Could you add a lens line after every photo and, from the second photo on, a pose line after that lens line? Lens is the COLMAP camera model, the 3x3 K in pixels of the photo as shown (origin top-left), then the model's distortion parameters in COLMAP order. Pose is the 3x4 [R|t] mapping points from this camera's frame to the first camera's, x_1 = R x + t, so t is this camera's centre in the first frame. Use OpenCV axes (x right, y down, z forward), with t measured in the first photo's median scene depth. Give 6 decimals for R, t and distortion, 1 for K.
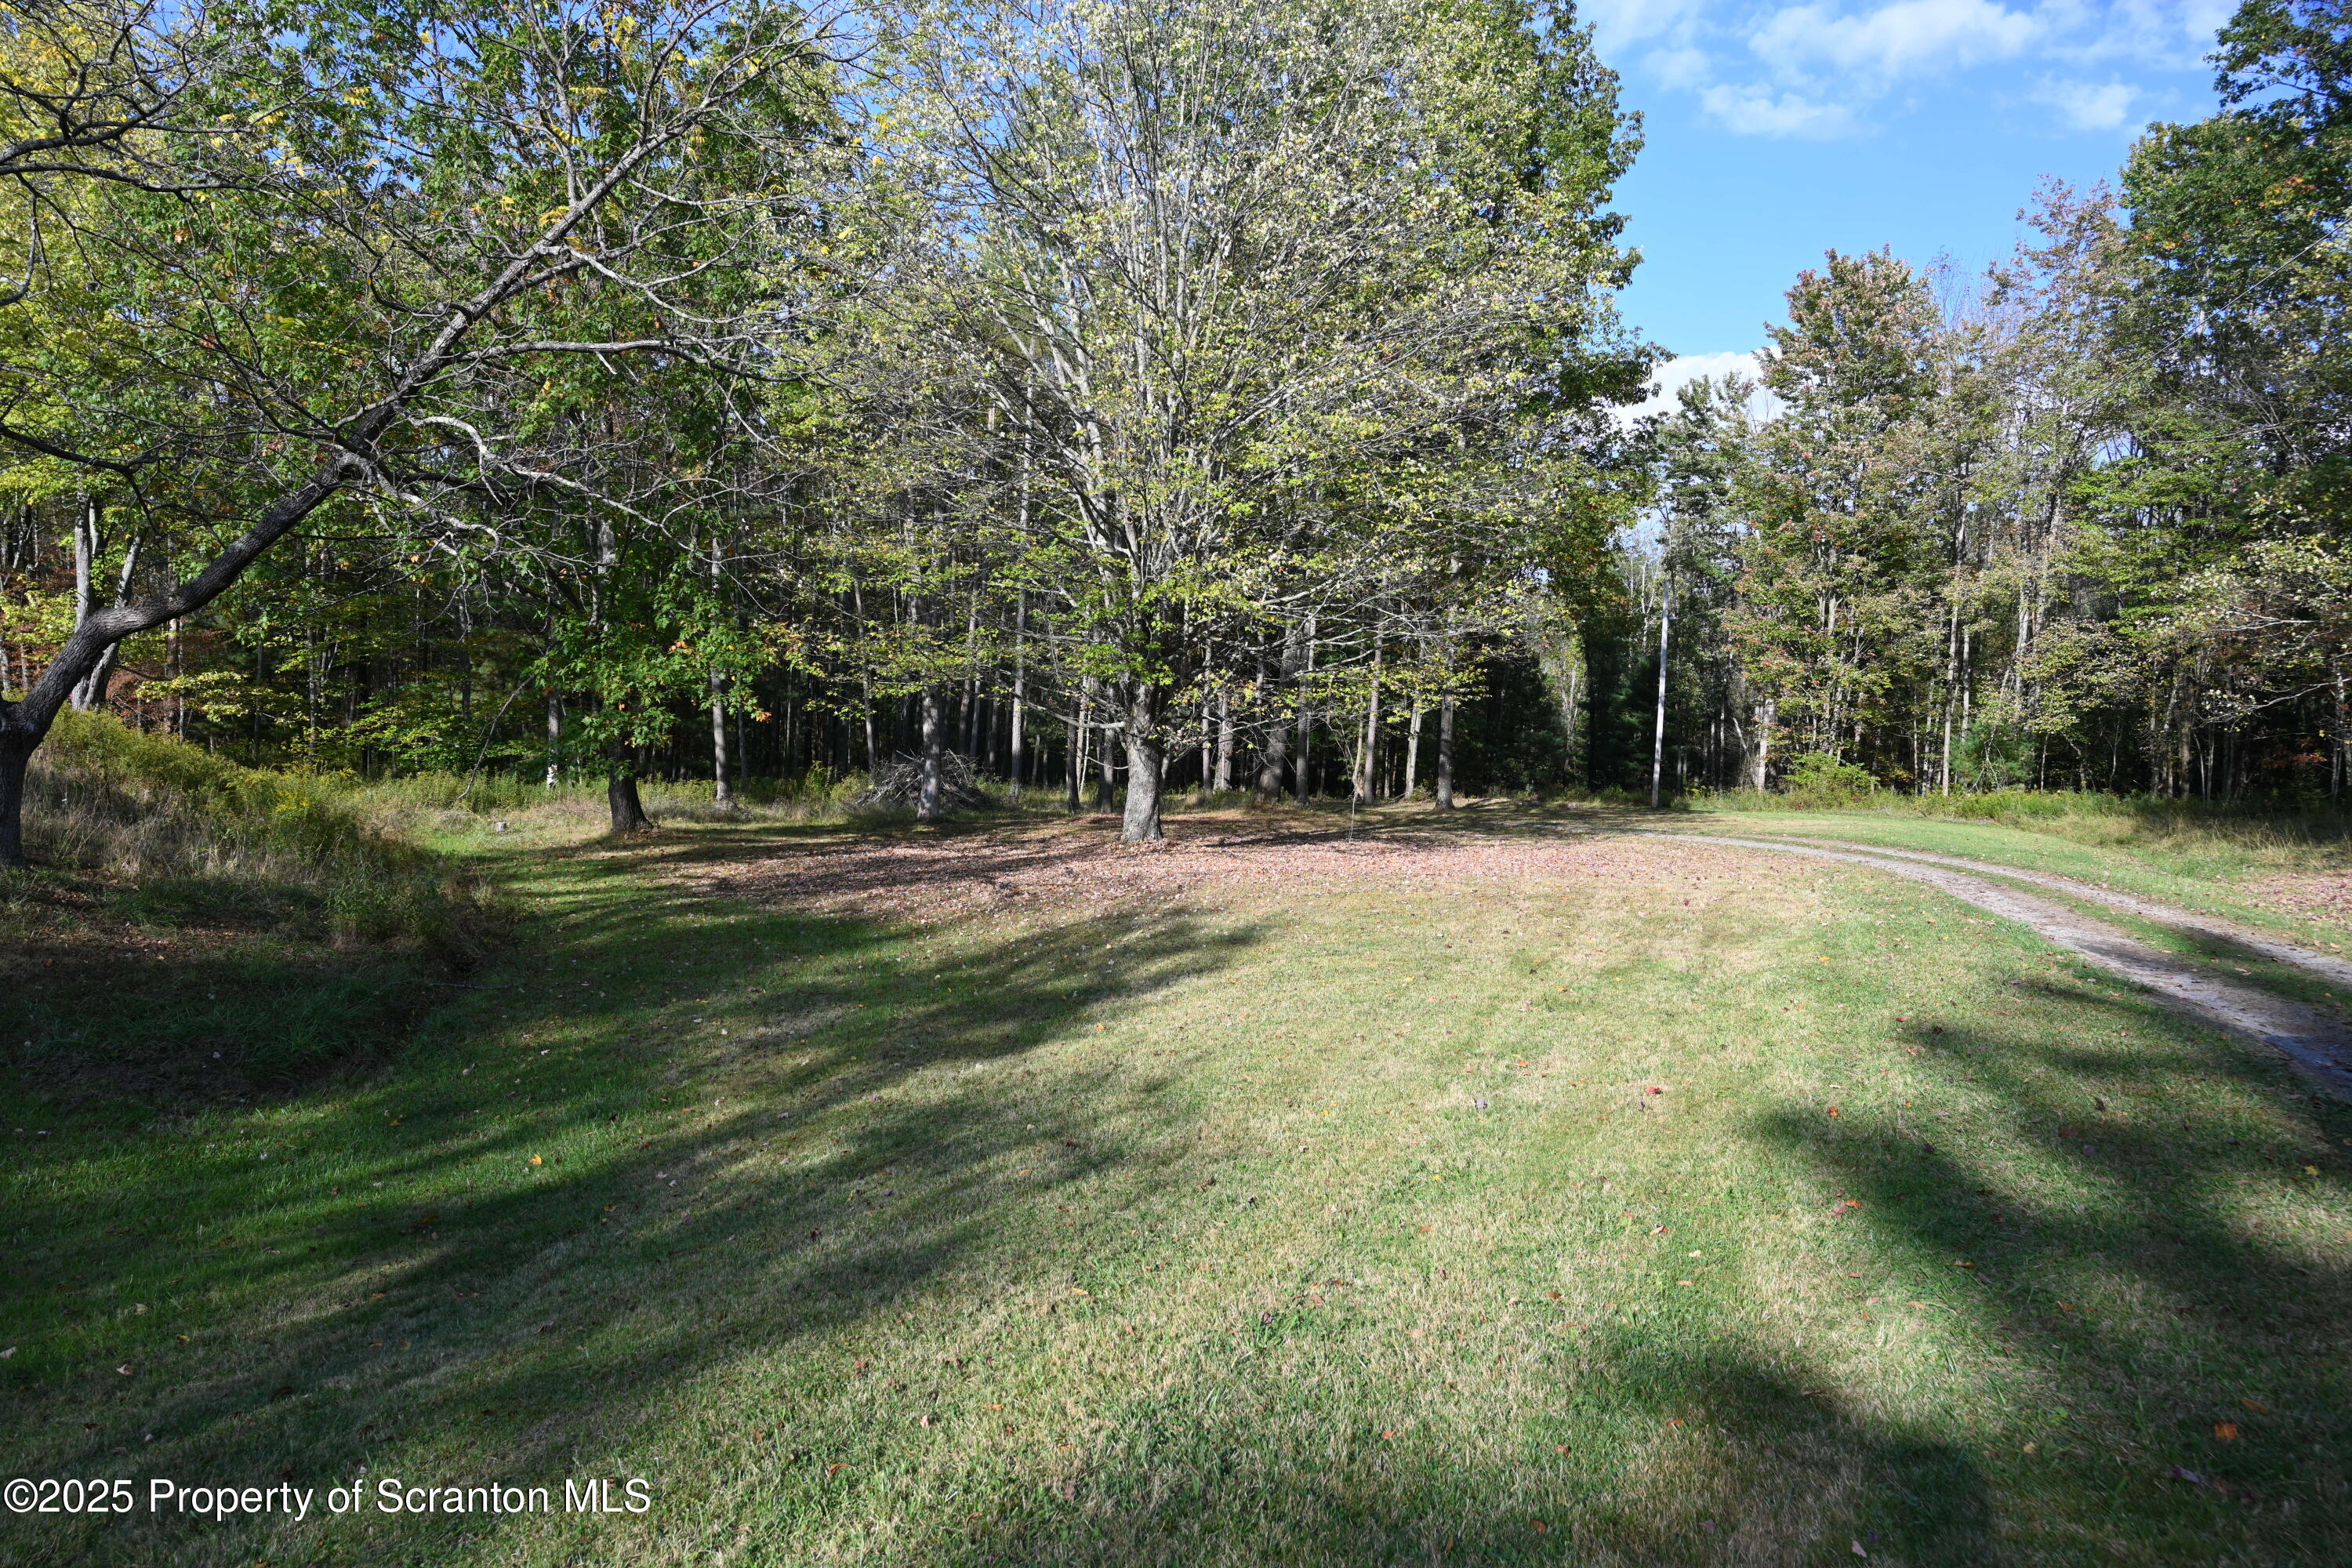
lens RADIAL K [[1565.4, 0, 1182.8], [0, 1565.4, 779.6], [0, 0, 1]] dist [-0.007326, -0.001532]
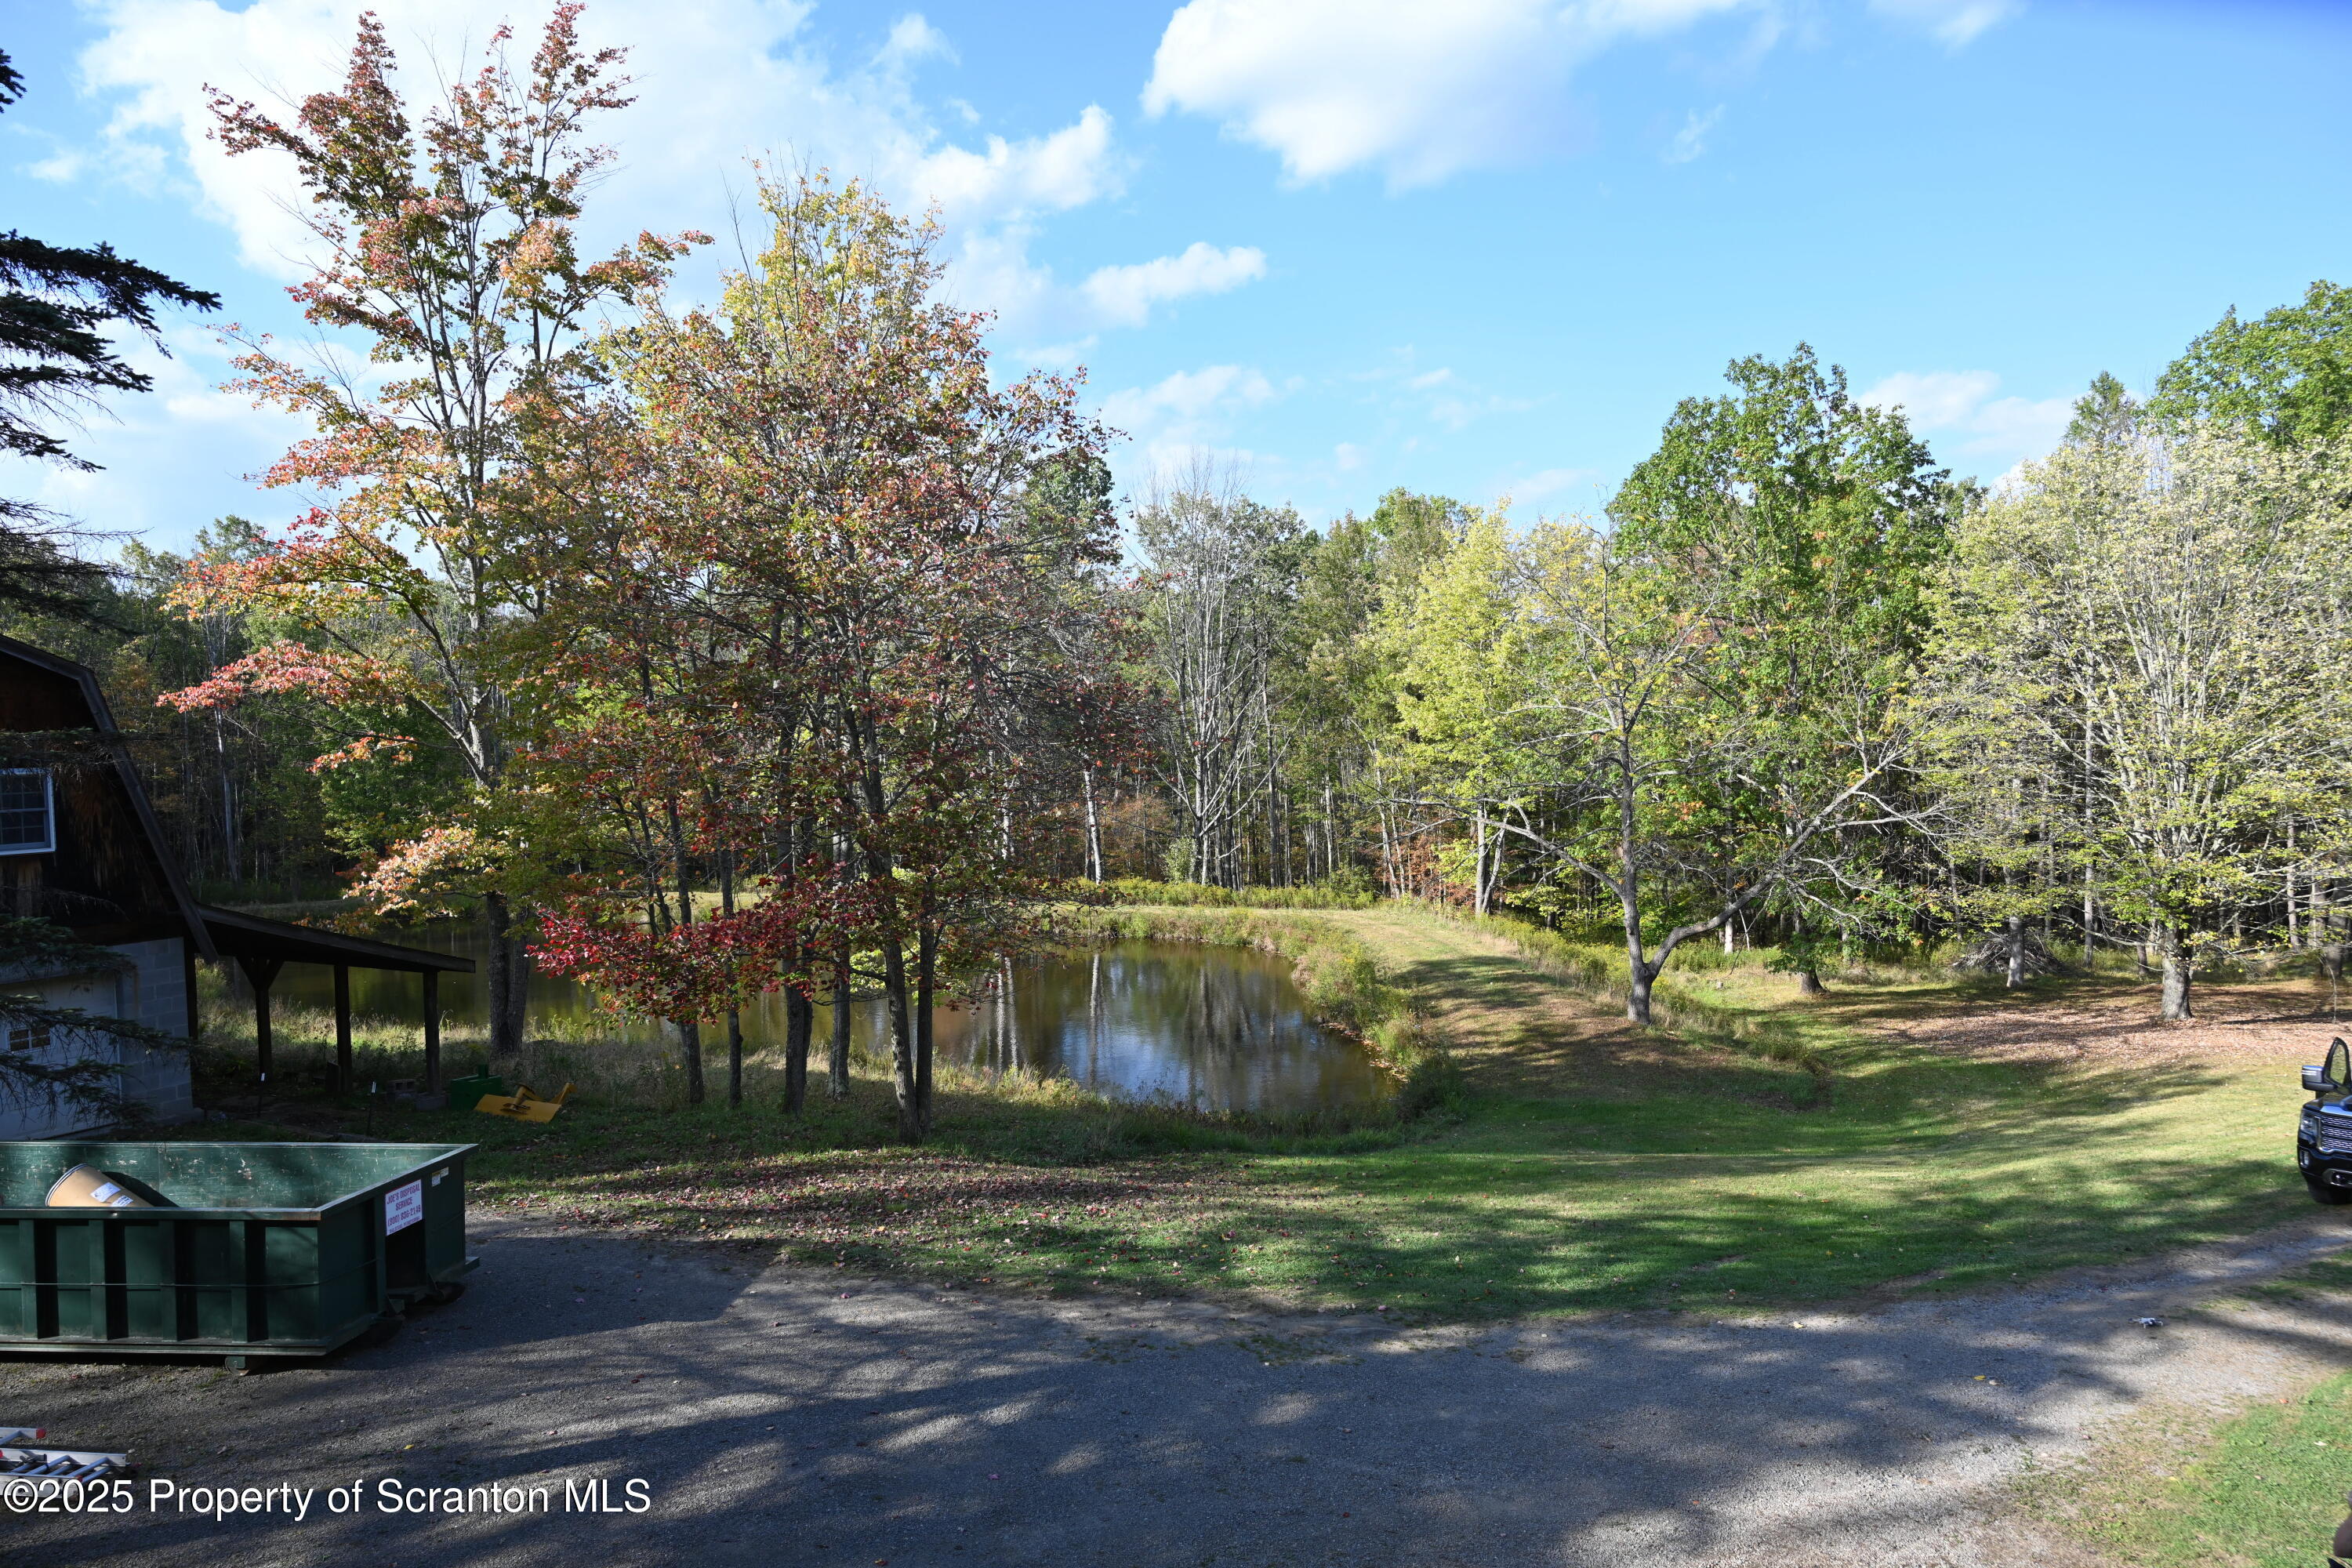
lens RADIAL K [[1565.4, 0, 1182.8], [0, 1565.4, 779.6], [0, 0, 1]] dist [-0.007326, -0.001532]
pose [[0.803747, -0.070895, -0.590733, 0.113207], [0.021304, 0.995668, -0.090507, -0.087299], [0.594590, 0.060160, 0.801775, -0.947189]]
